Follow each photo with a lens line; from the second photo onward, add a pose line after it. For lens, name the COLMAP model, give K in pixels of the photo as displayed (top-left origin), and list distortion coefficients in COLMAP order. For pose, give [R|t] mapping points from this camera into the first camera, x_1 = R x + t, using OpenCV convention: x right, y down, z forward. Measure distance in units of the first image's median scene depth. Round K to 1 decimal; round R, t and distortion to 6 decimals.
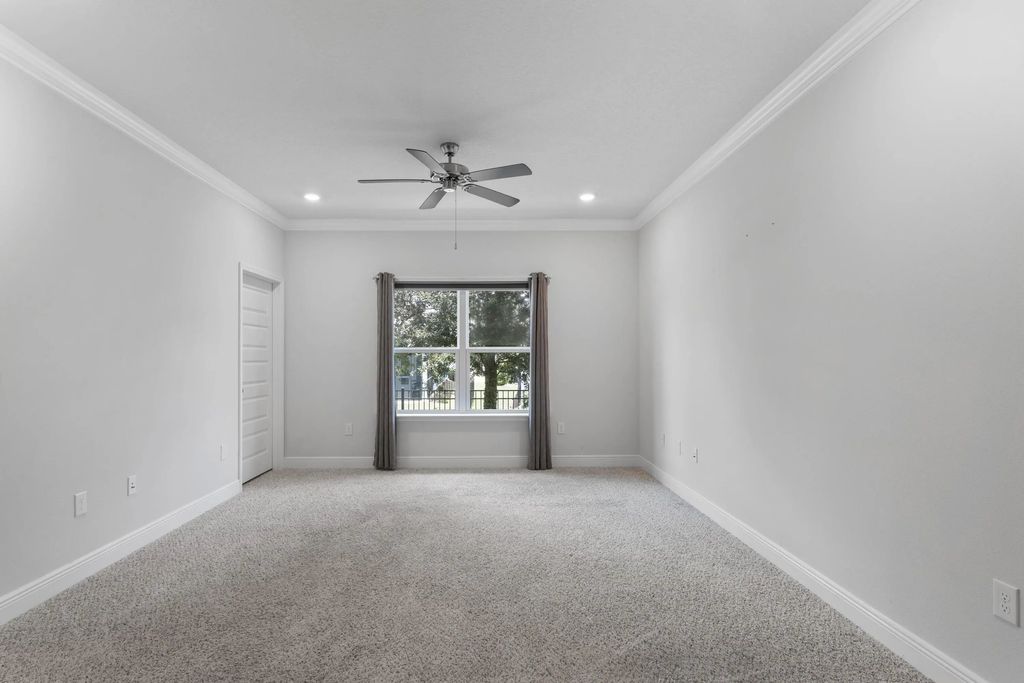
lens RADIAL K [[507.0, 0, 510.9], [0, 507.0, 345.0], [0, 0, 1]] dist [0.004955, -0.001935]
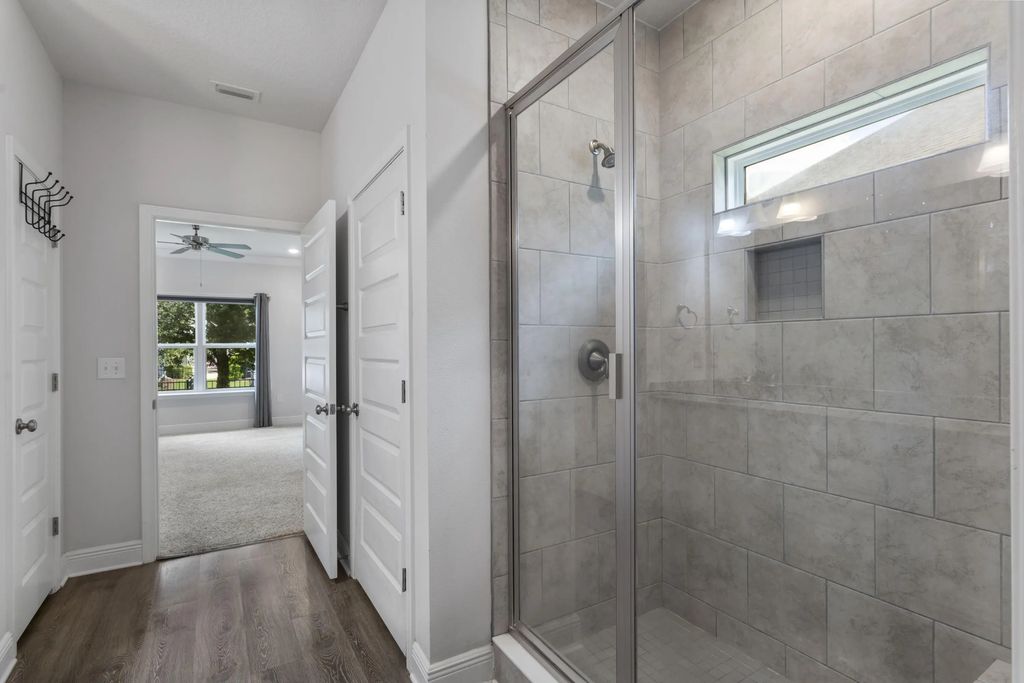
lens RADIAL K [[507.0, 0, 532.2], [0, 507.0, 344.6], [0, 0, 1]] dist [0.004955, -0.001935]
pose [[0.871418, -0.002894, 0.490532, 0.013321], [-0.001840, 0.999956, 0.009168, -0.007381], [-0.490537, -0.008892, 0.871375, -0.579149]]
